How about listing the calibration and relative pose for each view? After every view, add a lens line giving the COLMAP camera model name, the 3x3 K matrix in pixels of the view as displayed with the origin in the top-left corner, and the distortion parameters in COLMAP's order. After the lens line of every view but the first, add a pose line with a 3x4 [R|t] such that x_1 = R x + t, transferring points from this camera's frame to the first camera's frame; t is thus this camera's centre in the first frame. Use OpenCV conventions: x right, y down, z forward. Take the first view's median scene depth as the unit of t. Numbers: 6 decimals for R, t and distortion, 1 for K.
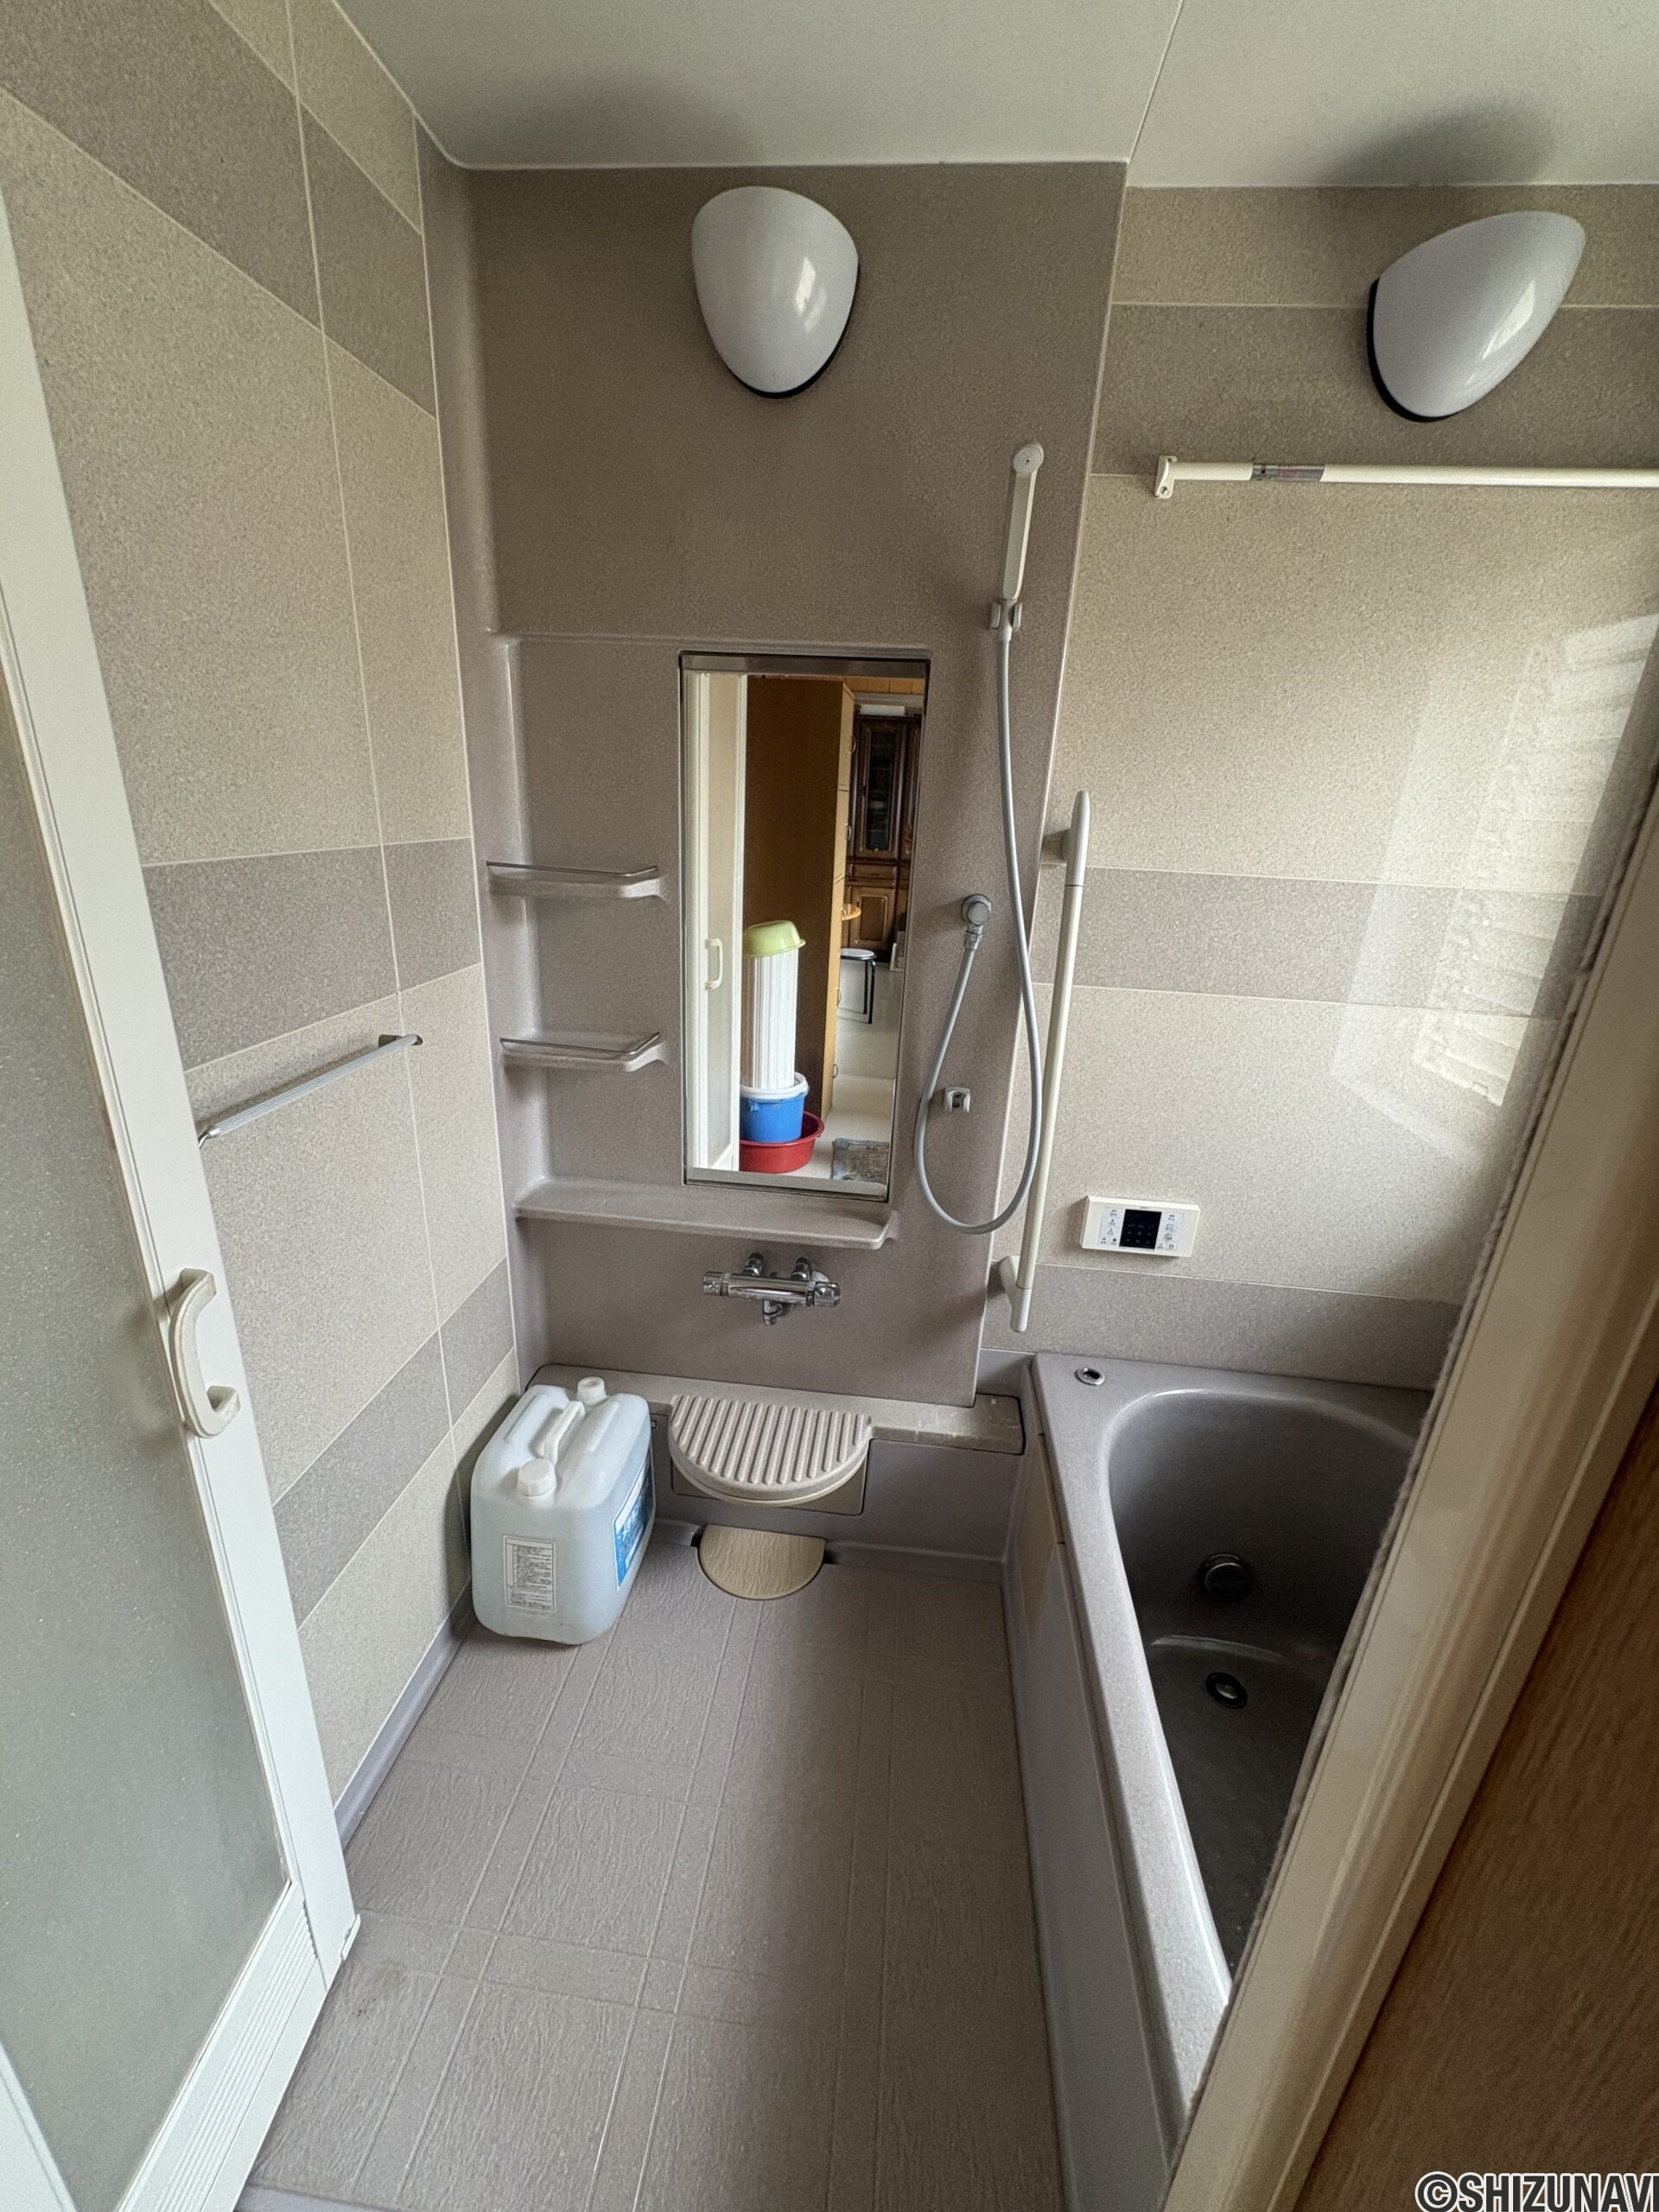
lens RADIAL K [[881.9, 0, 817.6], [0, 881.9, 1103.8], [0, 0, 1]] dist [0.000373, -0.000043]
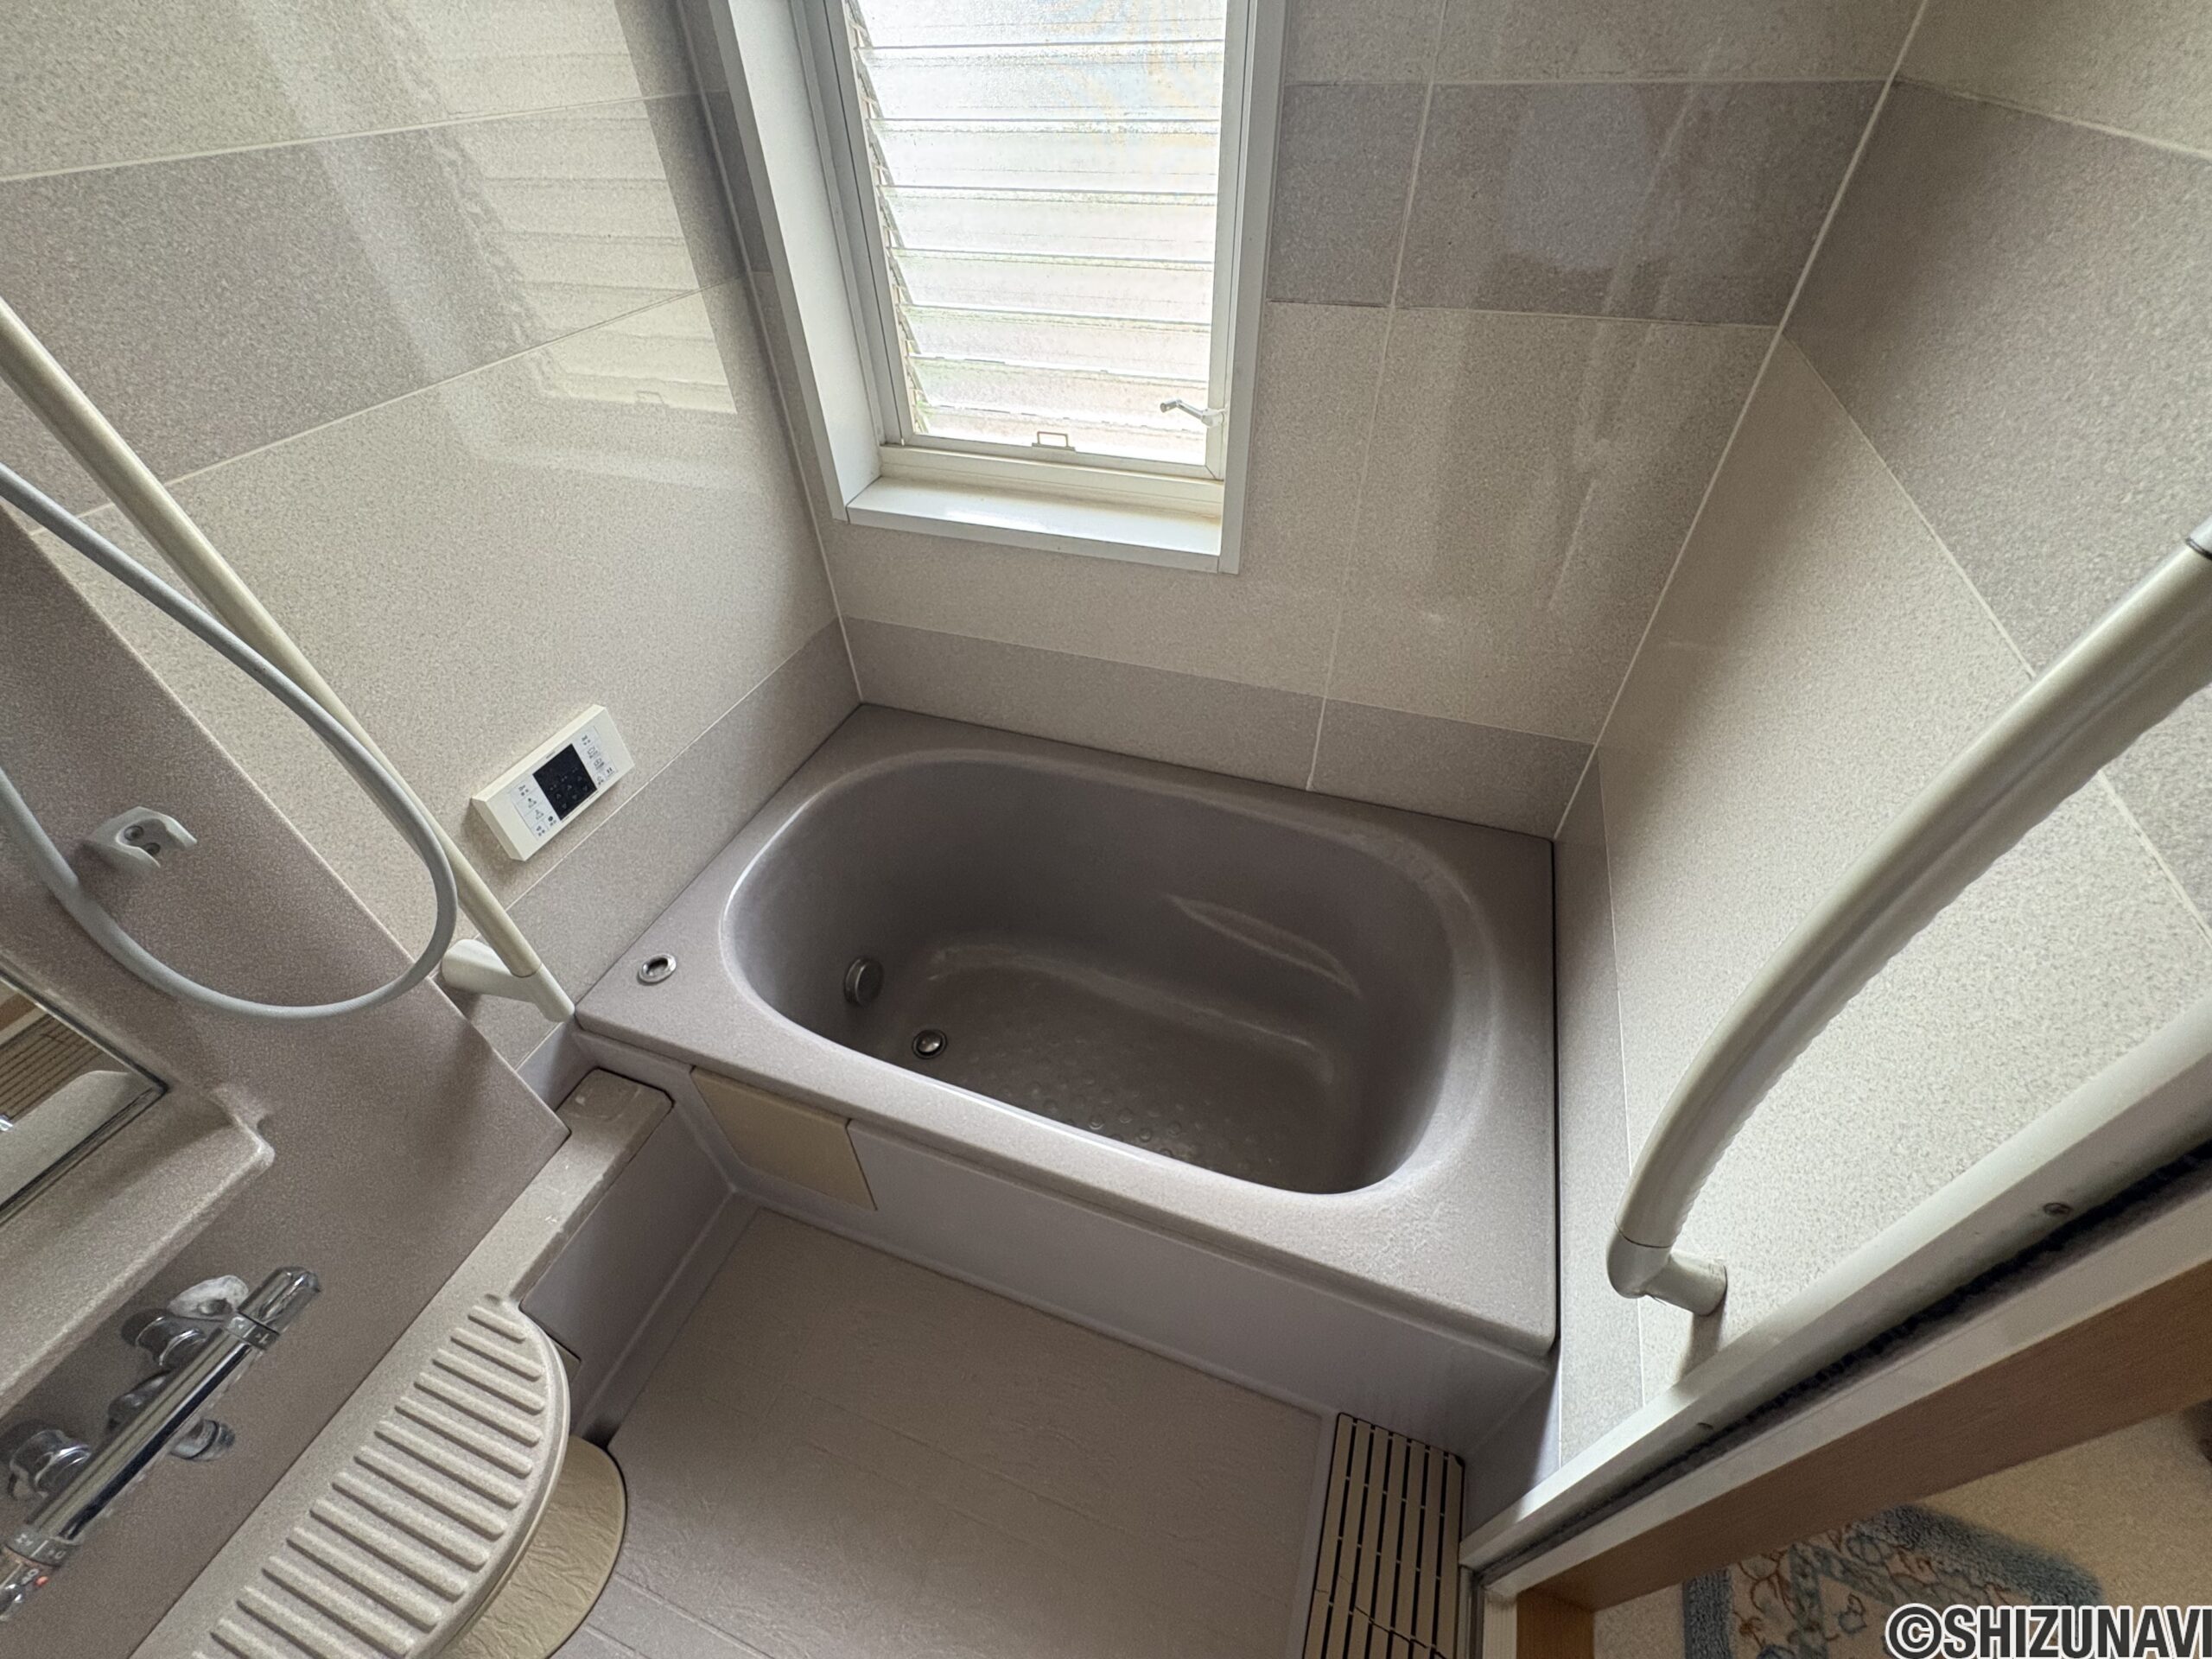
lens RADIAL K [[881.9, 0, 1107.8], [0, 881.9, 834.1], [0, 0, 1]] dist [0.000373, -0.000043]
pose [[0.238526, -0.702576, 0.670442, -0.026102], [0.359449, 0.705209, 0.611127, -0.099083], [-0.902165, 0.095220, 0.420751, 0.326116]]
